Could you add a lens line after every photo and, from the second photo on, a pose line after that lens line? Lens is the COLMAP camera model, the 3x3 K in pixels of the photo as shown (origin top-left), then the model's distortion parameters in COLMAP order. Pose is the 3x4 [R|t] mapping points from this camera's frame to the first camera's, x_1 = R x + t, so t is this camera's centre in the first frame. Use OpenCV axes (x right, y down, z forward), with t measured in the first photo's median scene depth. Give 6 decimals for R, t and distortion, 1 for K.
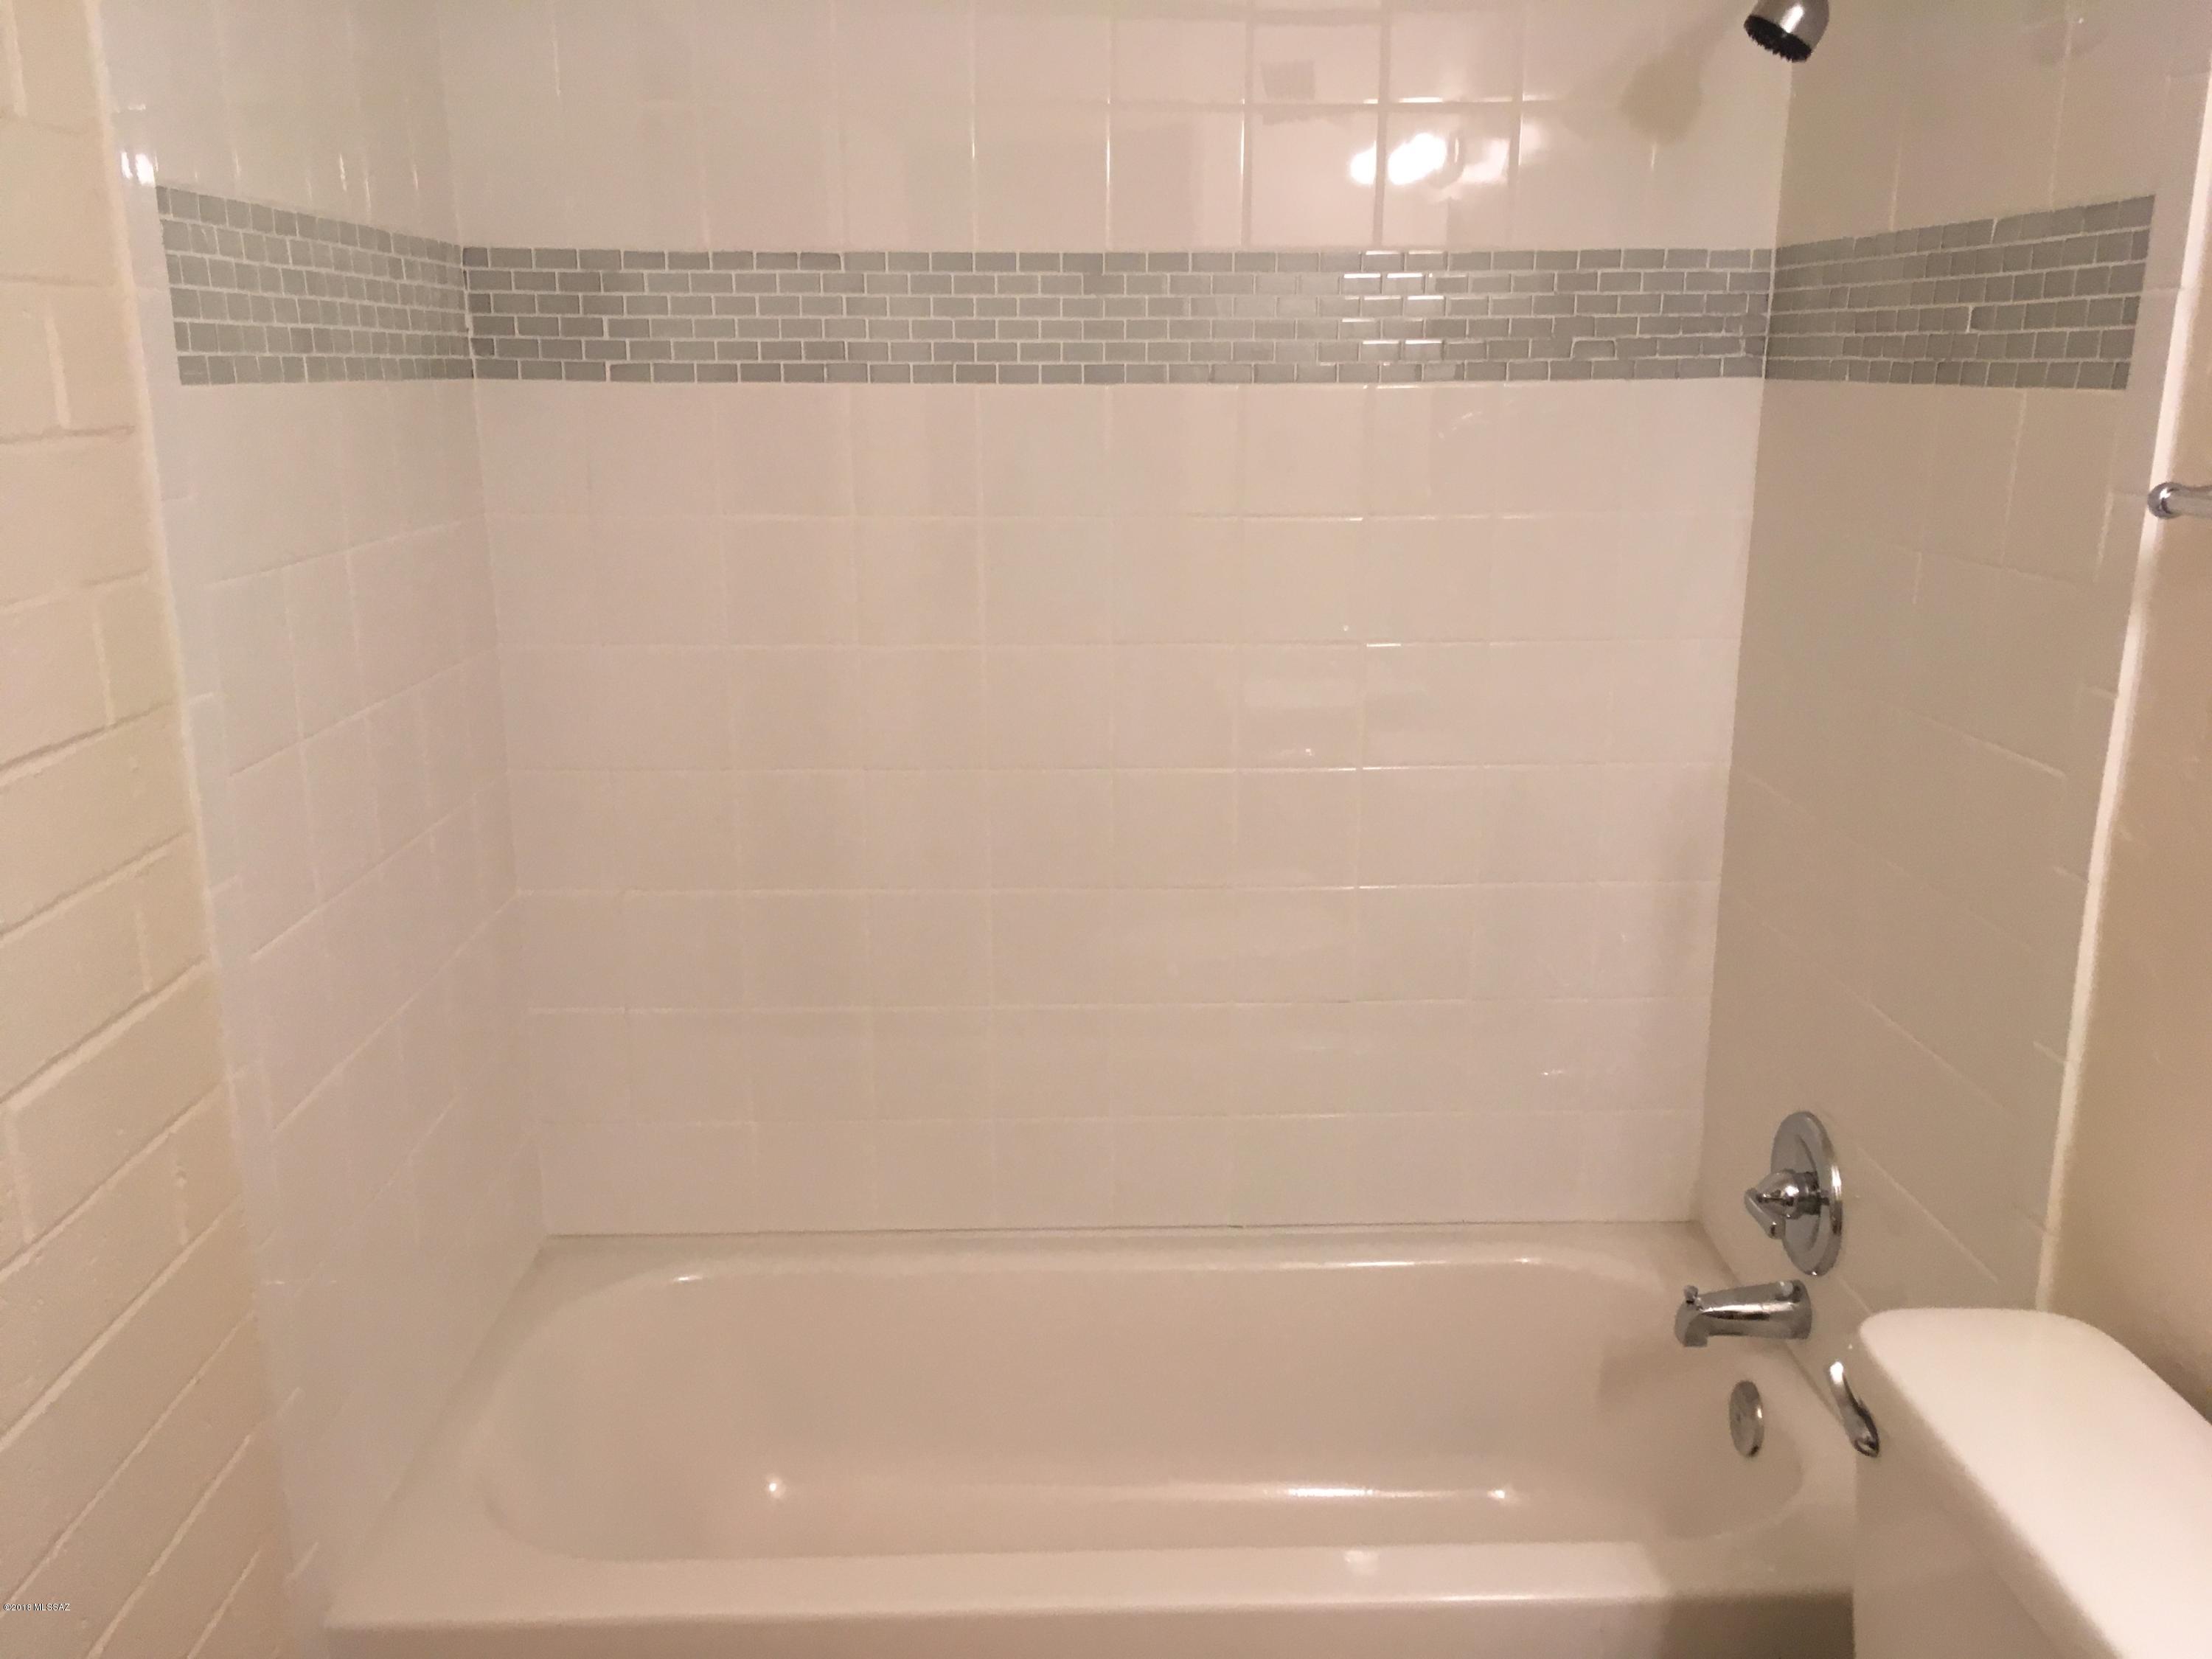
lens RADIAL K [[1859.2, 0, 1106.0], [0, 1859.2, 829.5], [0, 0, 1]] dist [0.072353, -0.072355]
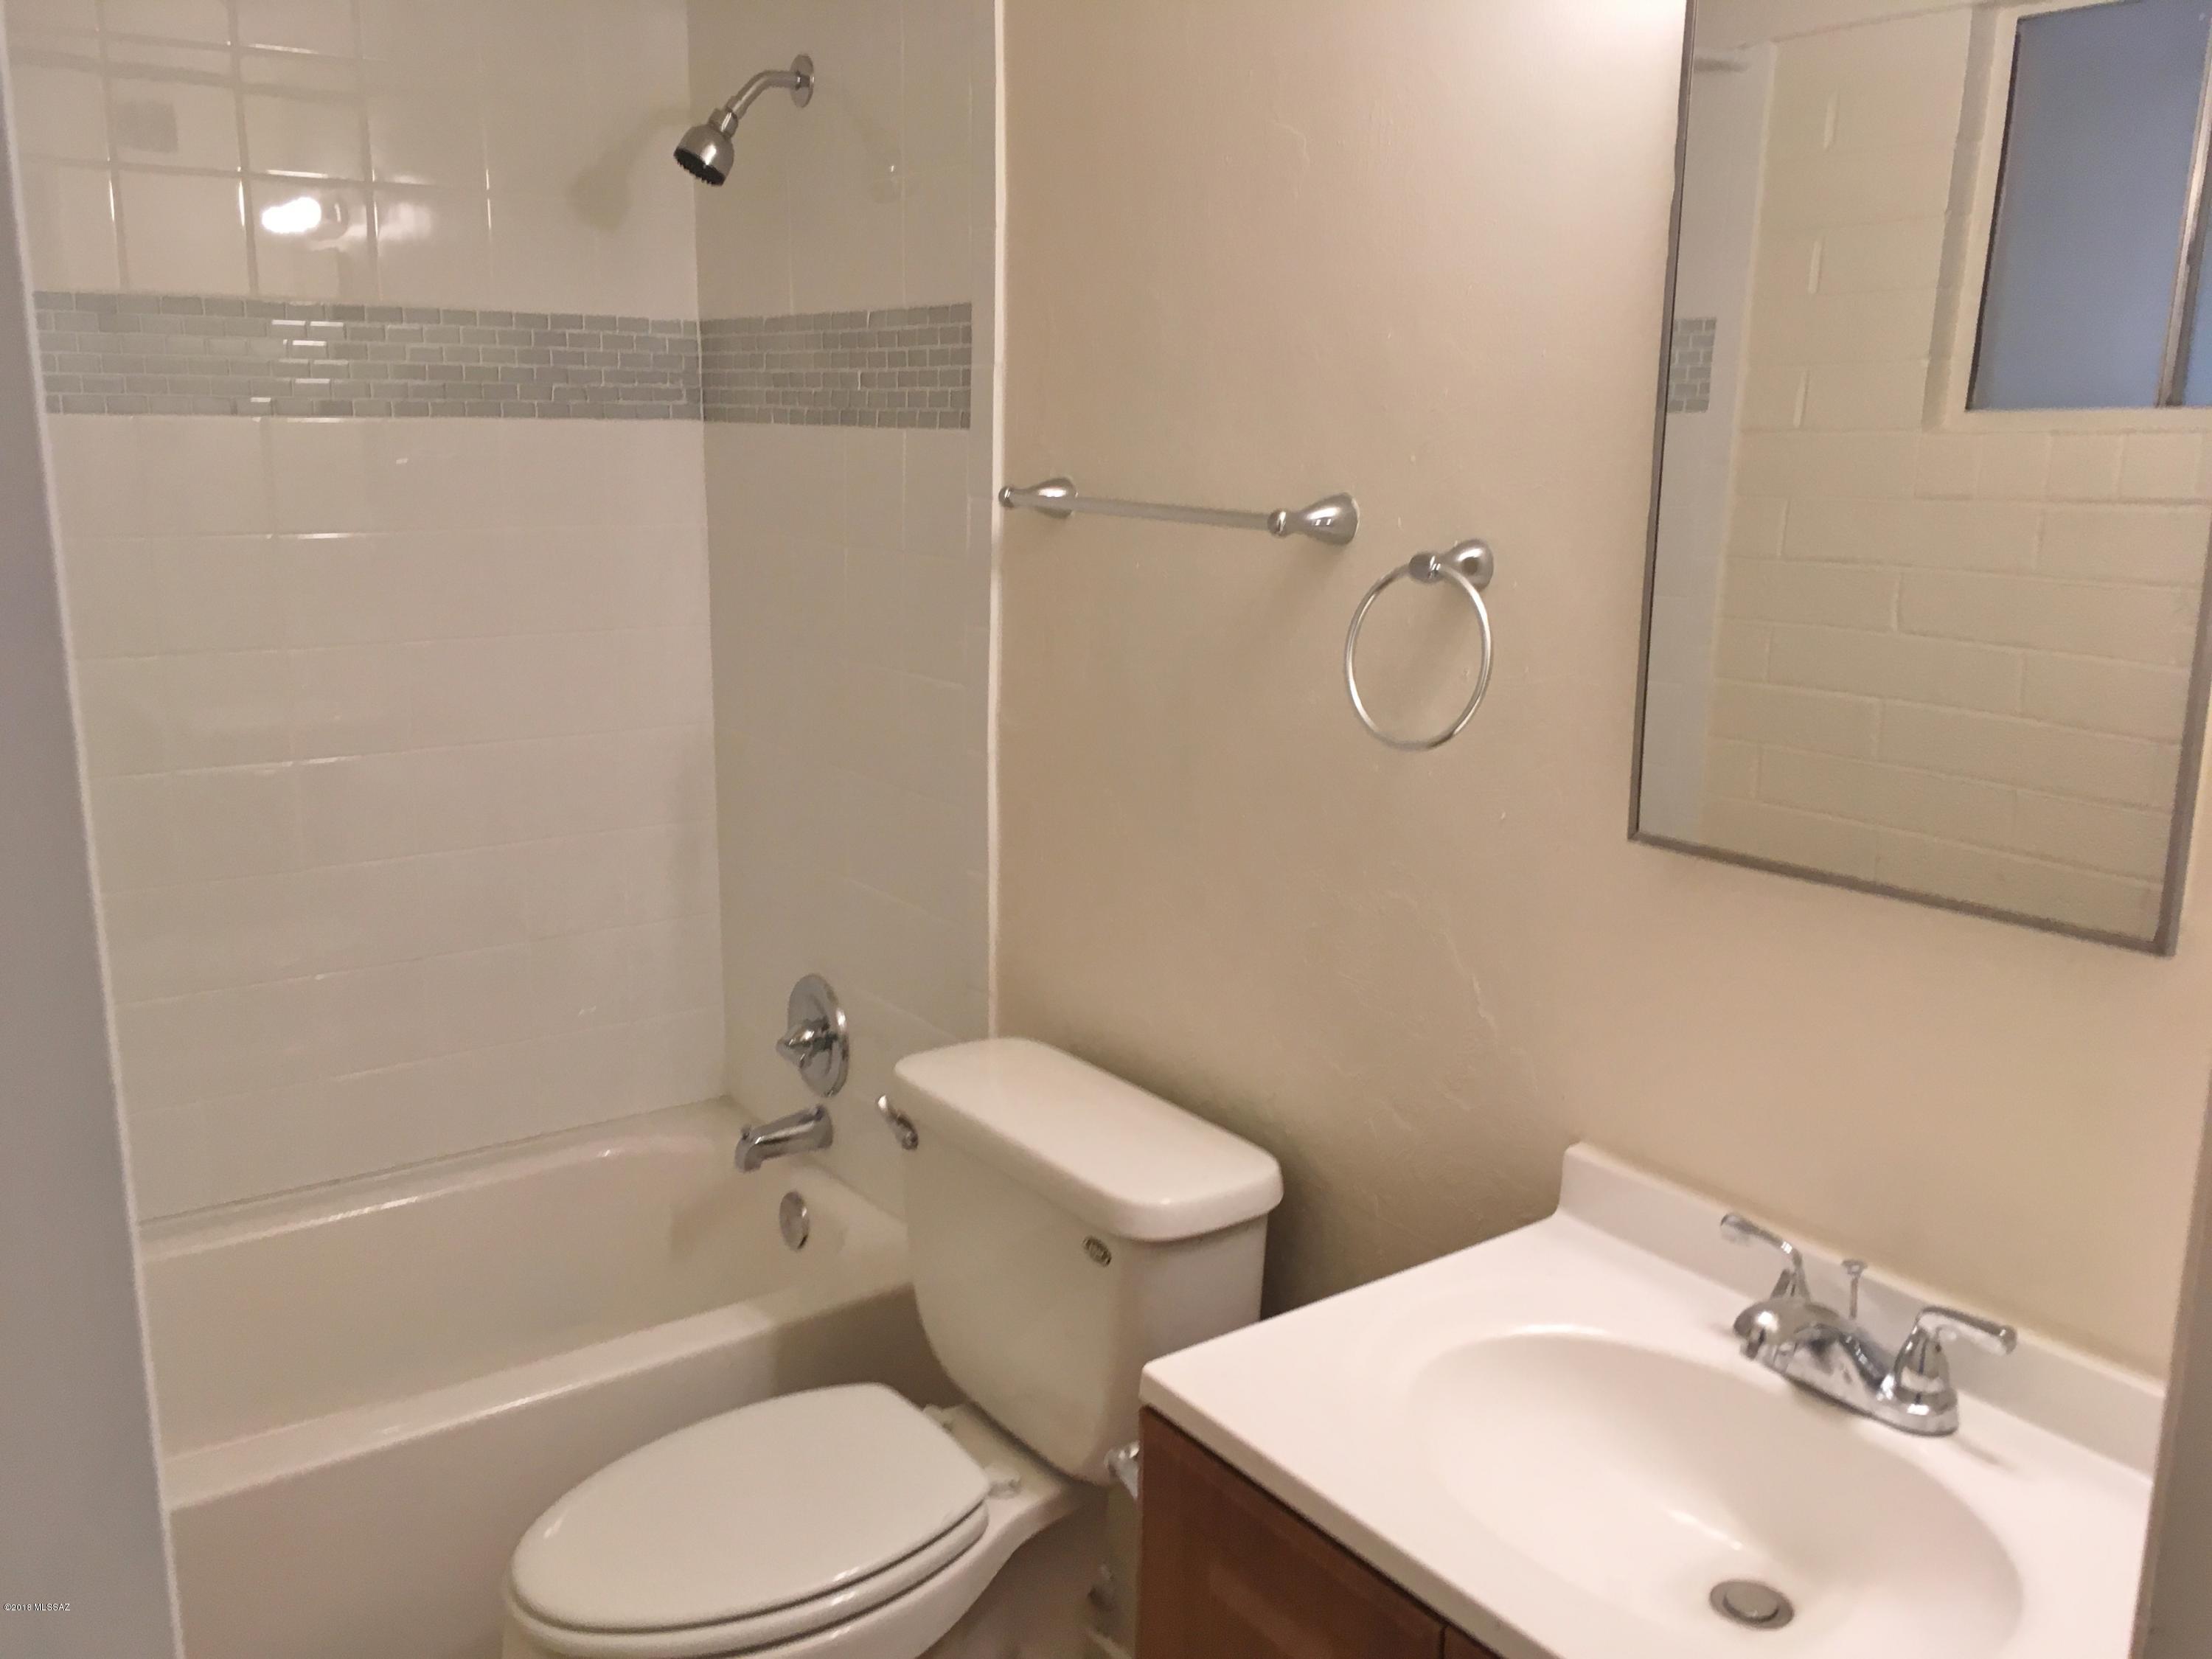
lens RADIAL K [[1881.3, 0, 1106.0], [0, 1881.3, 829.5], [0, 0, 1]] dist [0.066131, -0.134810]
pose [[0.824919, -0.105913, 0.555239, -0.179156], [0.122899, 0.992396, 0.006710, 0.065458], [-0.551728, 0.062703, 0.831664, -0.219986]]
